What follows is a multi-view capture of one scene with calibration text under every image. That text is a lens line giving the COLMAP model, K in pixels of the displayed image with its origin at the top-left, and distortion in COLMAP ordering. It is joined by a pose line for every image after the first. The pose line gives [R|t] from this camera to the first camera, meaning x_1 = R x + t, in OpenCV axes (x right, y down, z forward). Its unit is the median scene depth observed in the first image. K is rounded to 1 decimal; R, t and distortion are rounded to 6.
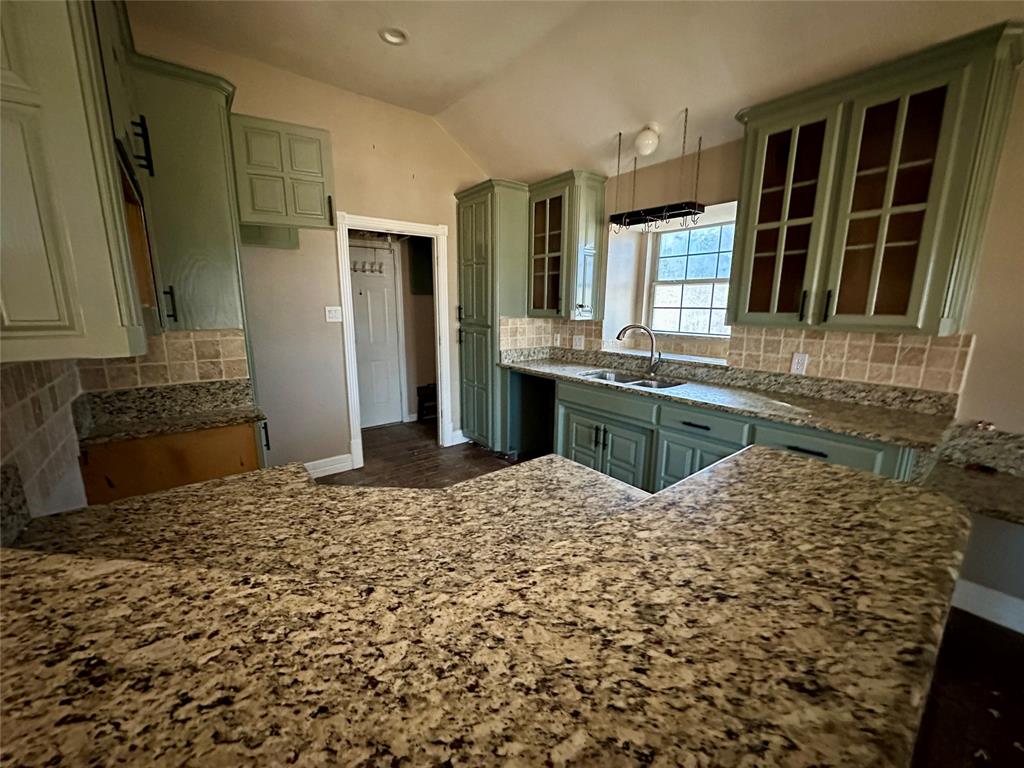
lens RADIAL K [[408.6, 0, 511.6], [0, 408.6, 381.8], [0, 0, 1]] dist [-0.003590, 0.000661]
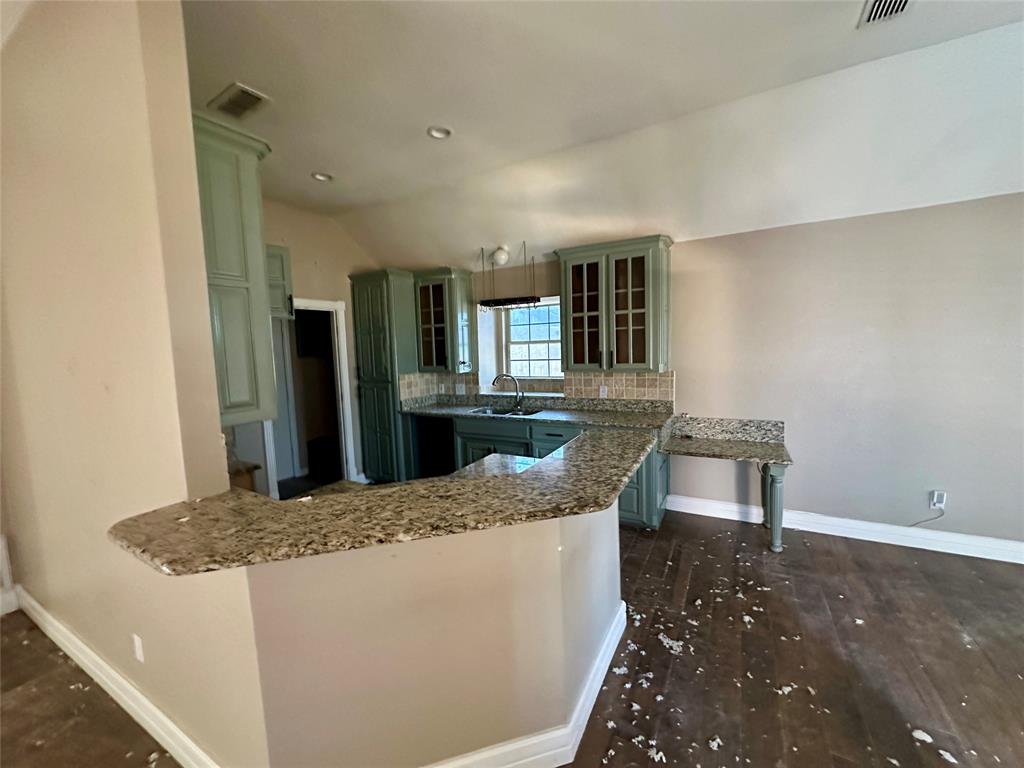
lens RADIAL K [[408.6, 0, 508.6], [0, 408.6, 383.0], [0, 0, 1]] dist [-0.003590, 0.000661]
pose [[0.922901, -0.071342, 0.378370, -0.389711], [0.111290, 0.990167, -0.084756, 0.025309], [-0.368603, 0.120331, 0.921766, -0.558481]]
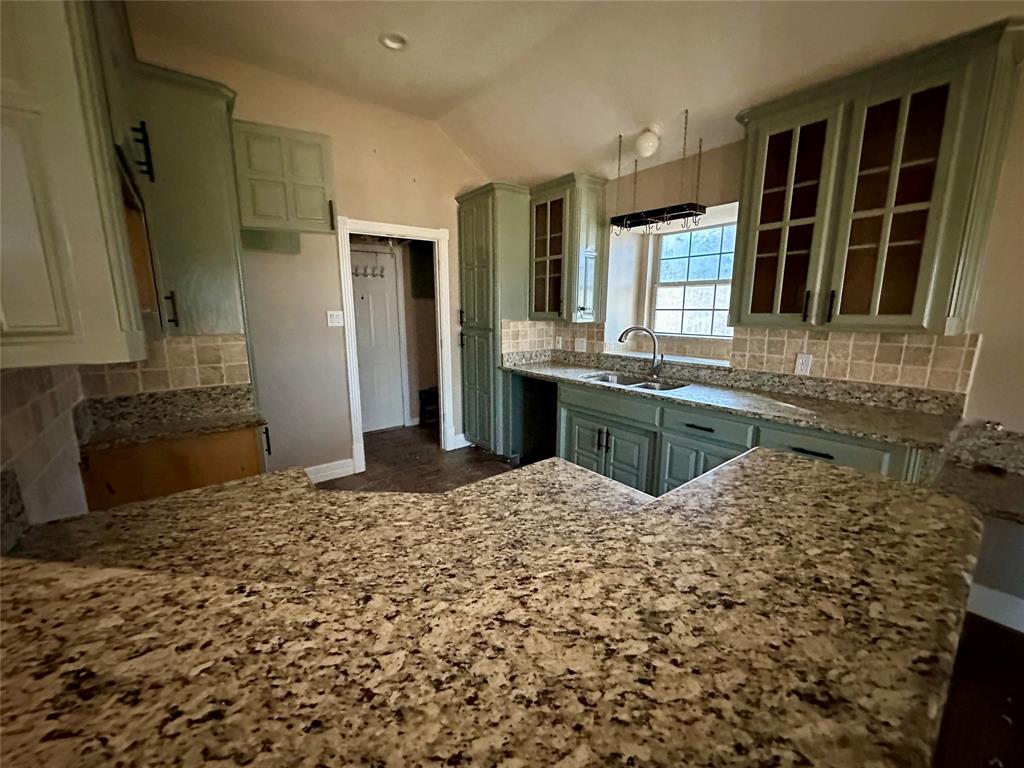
lens RADIAL K [[408.6, 0, 511.8], [0, 408.6, 381.5], [0, 0, 1]] dist [-0.003590, 0.000661]
pose [[0.999961, -0.006959, -0.005496, 0.002242], [0.006911, 0.999938, -0.008744, 0.000823], [0.005556, 0.008706, 0.999947, 0.005884]]
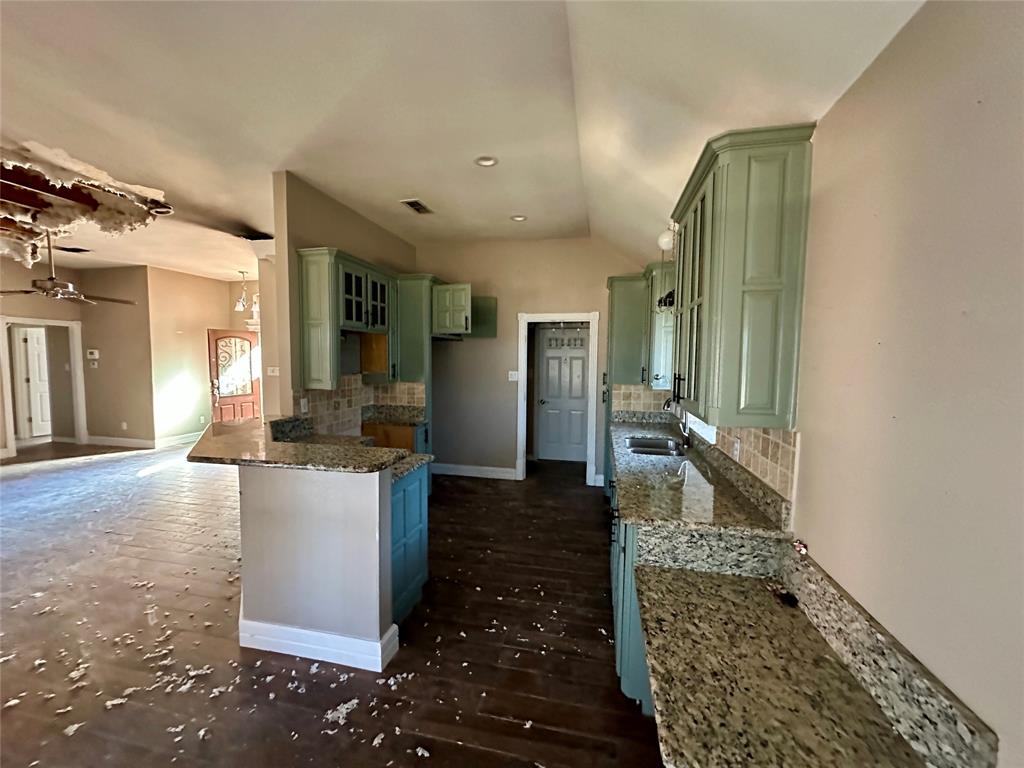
lens RADIAL K [[408.6, 0, 511.9], [0, 408.6, 382.4], [0, 0, 1]] dist [-0.003590, 0.000661]
pose [[0.632462, 0.048051, -0.773100, 1.458198], [-0.152290, 0.986308, -0.063284, -0.075923], [0.759473, 0.157760, 0.631120, 0.008480]]
